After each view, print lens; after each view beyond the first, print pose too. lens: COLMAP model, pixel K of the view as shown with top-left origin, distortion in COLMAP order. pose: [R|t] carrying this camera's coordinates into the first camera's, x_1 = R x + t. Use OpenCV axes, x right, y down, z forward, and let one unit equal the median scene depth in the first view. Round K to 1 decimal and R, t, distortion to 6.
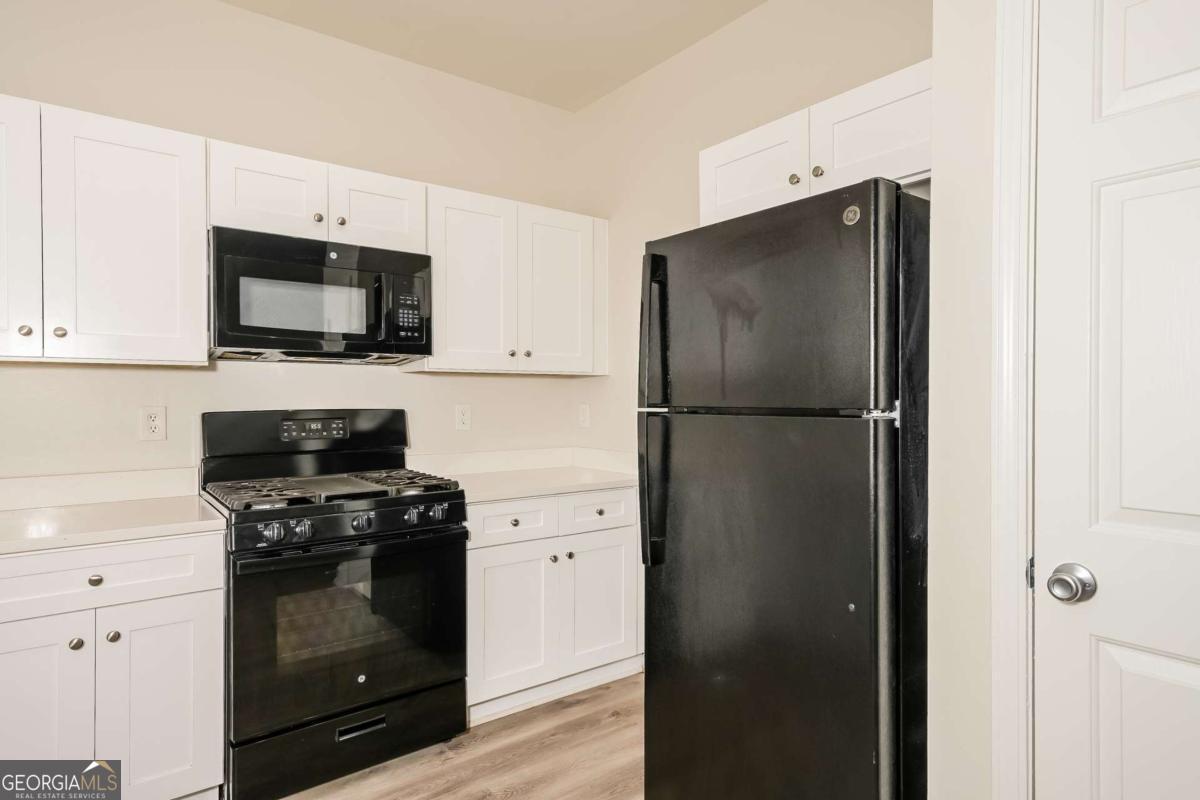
lens RADIAL K [[665.0, 0, 599.5], [0, 665.0, 397.1], [0, 0, 1]] dist [0.004060, -0.000249]
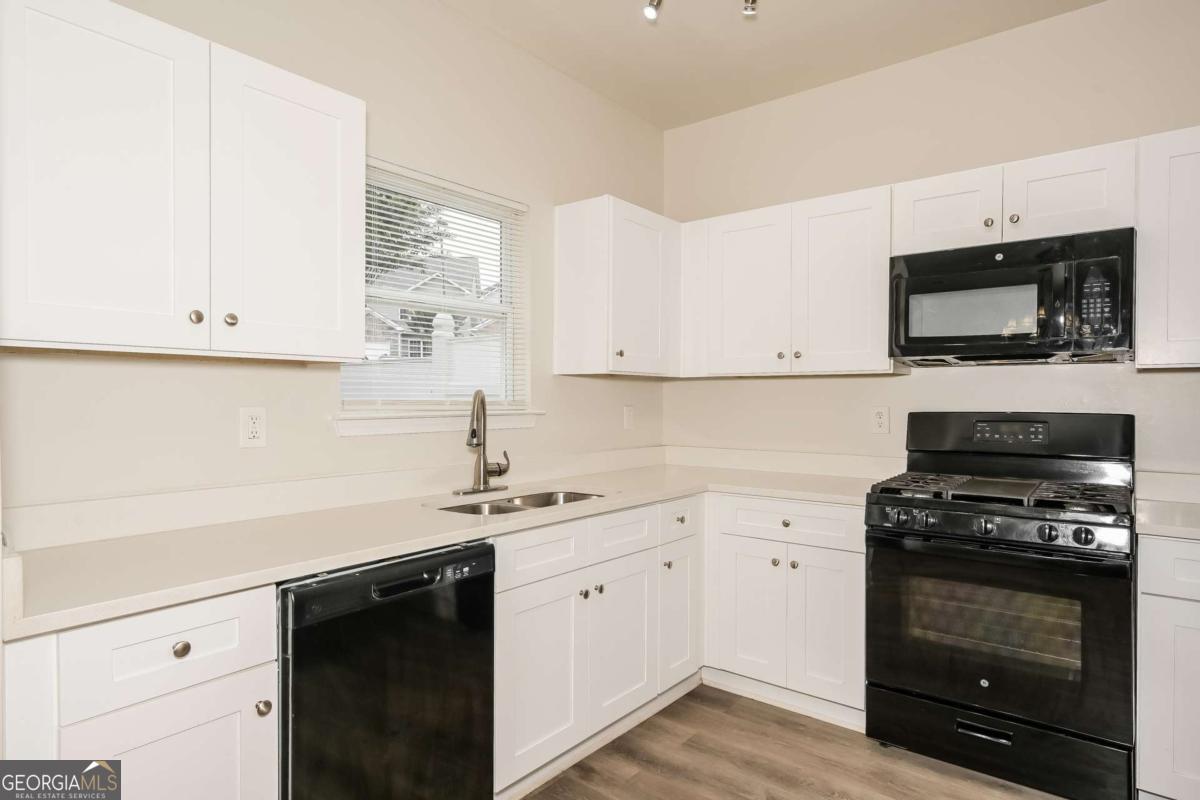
lens RADIAL K [[665.0, 0, 599.5], [0, 665.0, 401.1], [0, 0, 1]] dist [0.004060, -0.000249]
pose [[0.237052, 0.008809, -0.971457, 0.407106], [-0.002425, 0.999961, 0.008476, -0.004654], [0.971494, 0.000346, 0.237064, 0.178931]]
